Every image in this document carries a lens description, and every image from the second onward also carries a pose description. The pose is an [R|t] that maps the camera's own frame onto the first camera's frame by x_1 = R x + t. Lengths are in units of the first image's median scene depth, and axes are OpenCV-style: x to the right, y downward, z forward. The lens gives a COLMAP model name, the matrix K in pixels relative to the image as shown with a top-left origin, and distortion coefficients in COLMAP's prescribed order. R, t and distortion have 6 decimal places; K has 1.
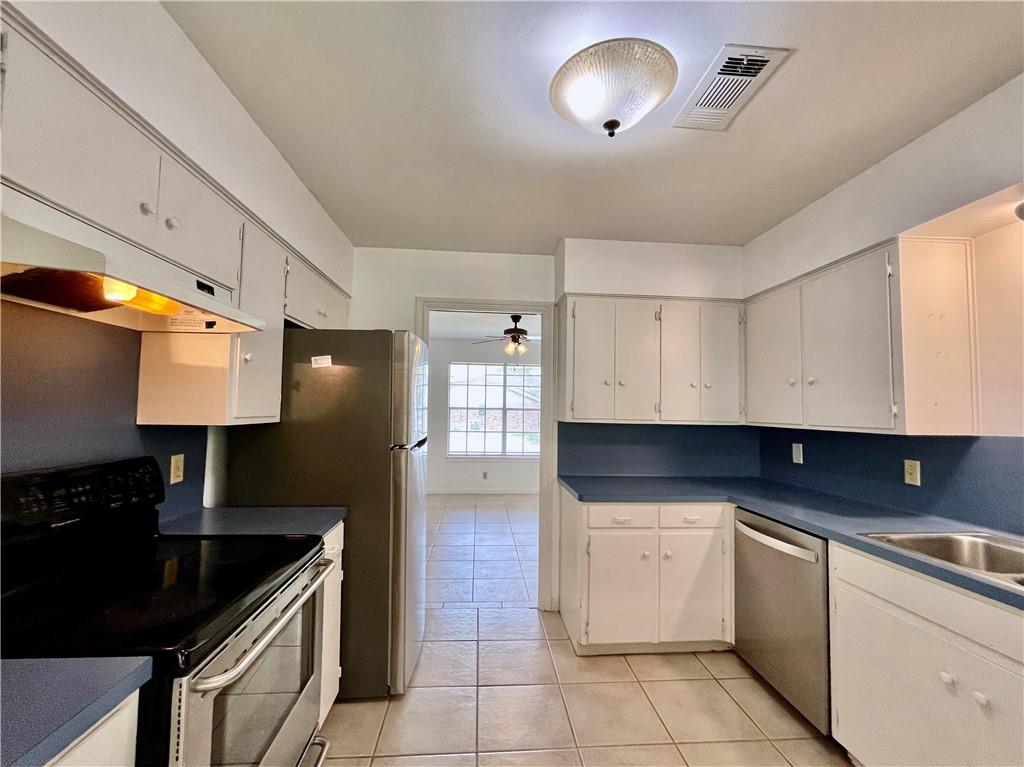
lens RADIAL K [[425.5, 0, 504.3], [0, 425.5, 386.0], [0, 0, 1]] dist [-0.004458, 0.002701]
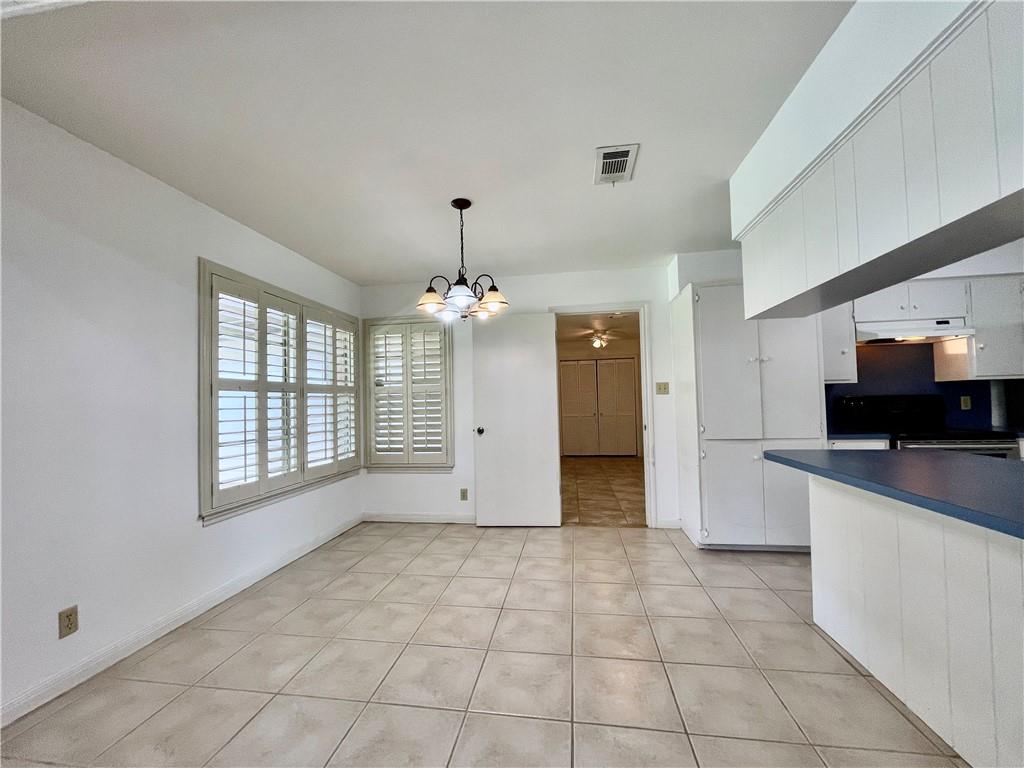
lens RADIAL K [[425.5, 0, 502.7], [0, 425.5, 389.4], [0, 0, 1]] dist [-0.004458, 0.002701]
pose [[-0.220082, -0.039665, -0.974675, 1.683156], [0.074521, 0.995569, -0.057342, 0.075034], [0.972631, -0.085253, -0.216152, -0.722455]]
